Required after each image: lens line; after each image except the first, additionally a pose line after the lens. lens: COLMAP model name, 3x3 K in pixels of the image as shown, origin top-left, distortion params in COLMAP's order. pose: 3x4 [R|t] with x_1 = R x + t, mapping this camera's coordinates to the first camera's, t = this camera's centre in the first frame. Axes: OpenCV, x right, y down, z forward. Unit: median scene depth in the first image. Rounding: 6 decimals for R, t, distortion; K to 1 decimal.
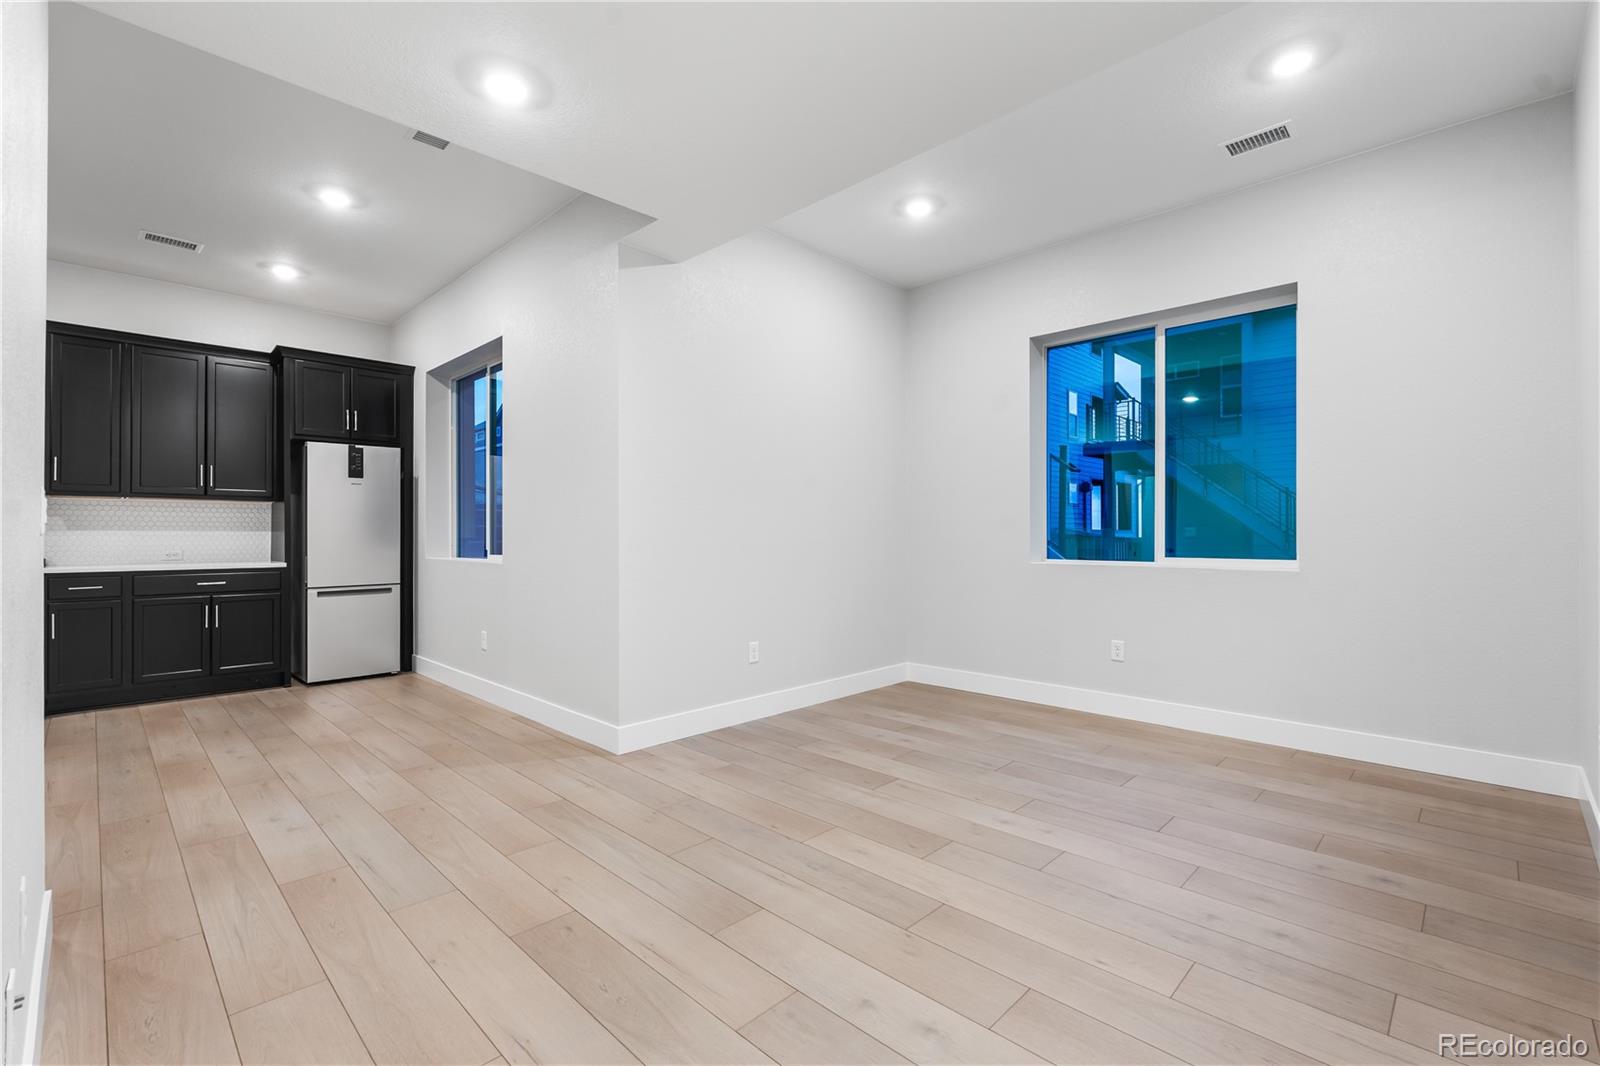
lens RADIAL K [[702.5, 0, 797.3], [0, 702.5, 533.6], [0, 0, 1]] dist [0.003044, 0.000628]
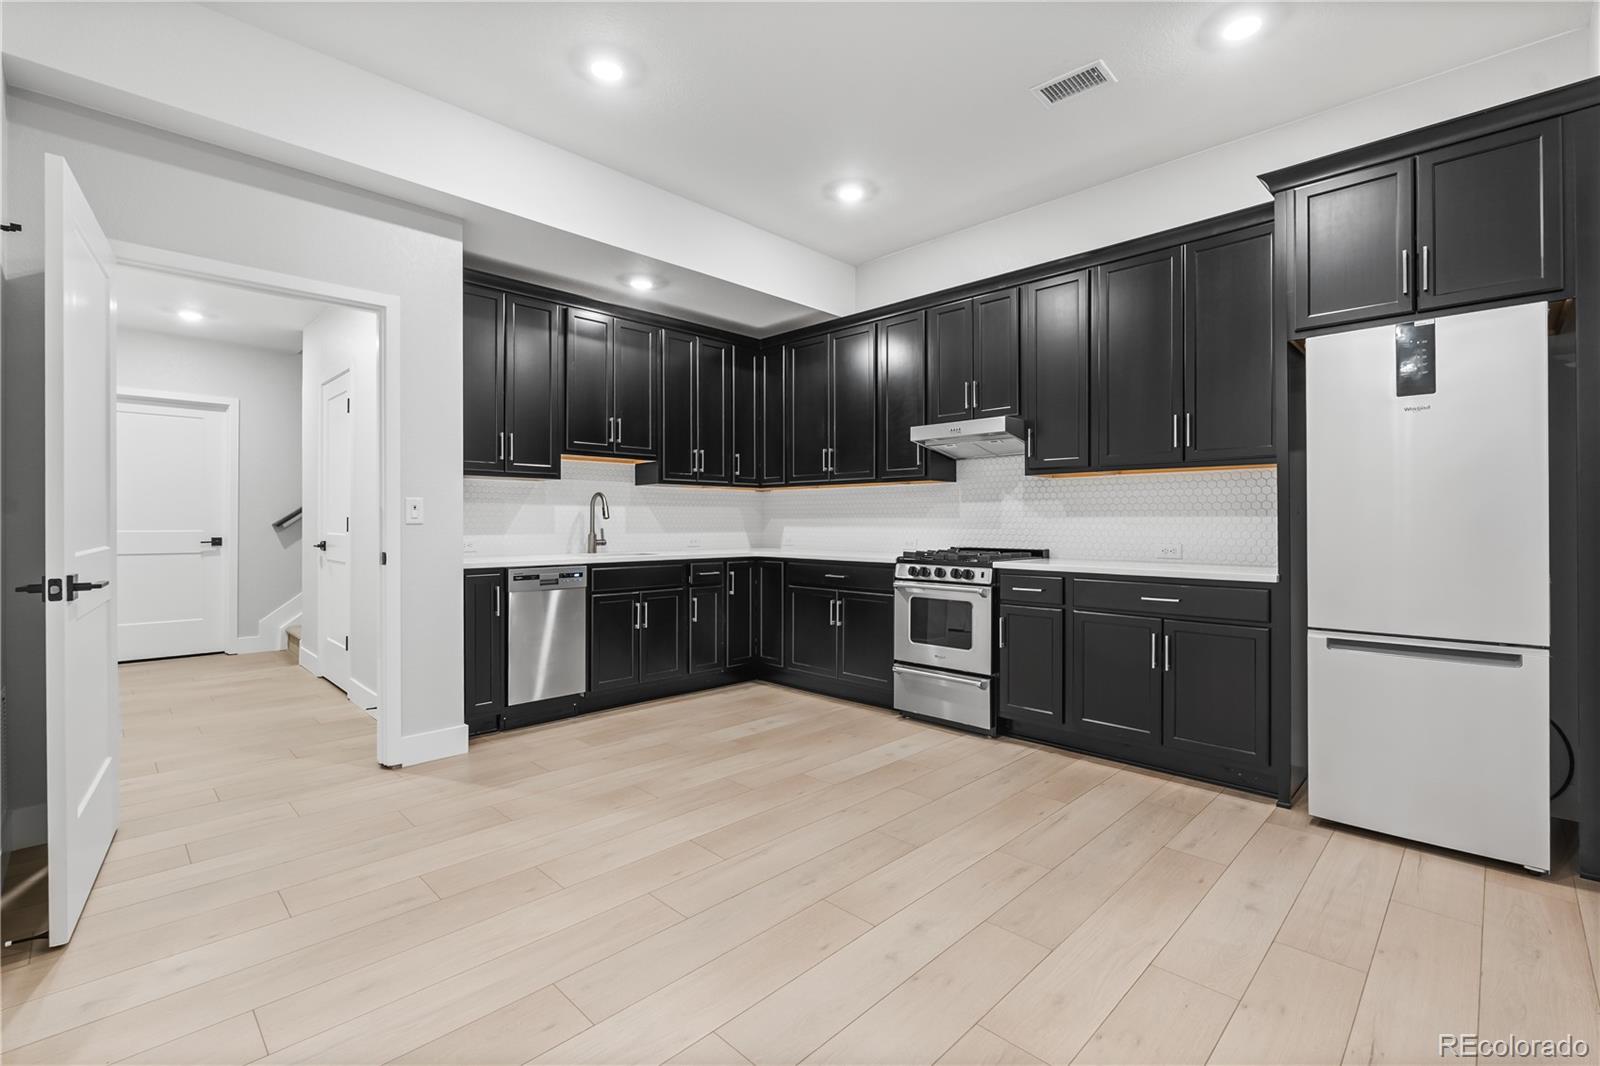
lens RADIAL K [[702.5, 0, 796.2], [0, 702.5, 525.5], [0, 0, 1]] dist [0.003044, 0.000628]
pose [[-0.017052, 0.008524, -0.999818, -0.179800], [0.005835, 0.999947, 0.008425, -0.002979], [0.999838, -0.005690, -0.017101, 0.635991]]
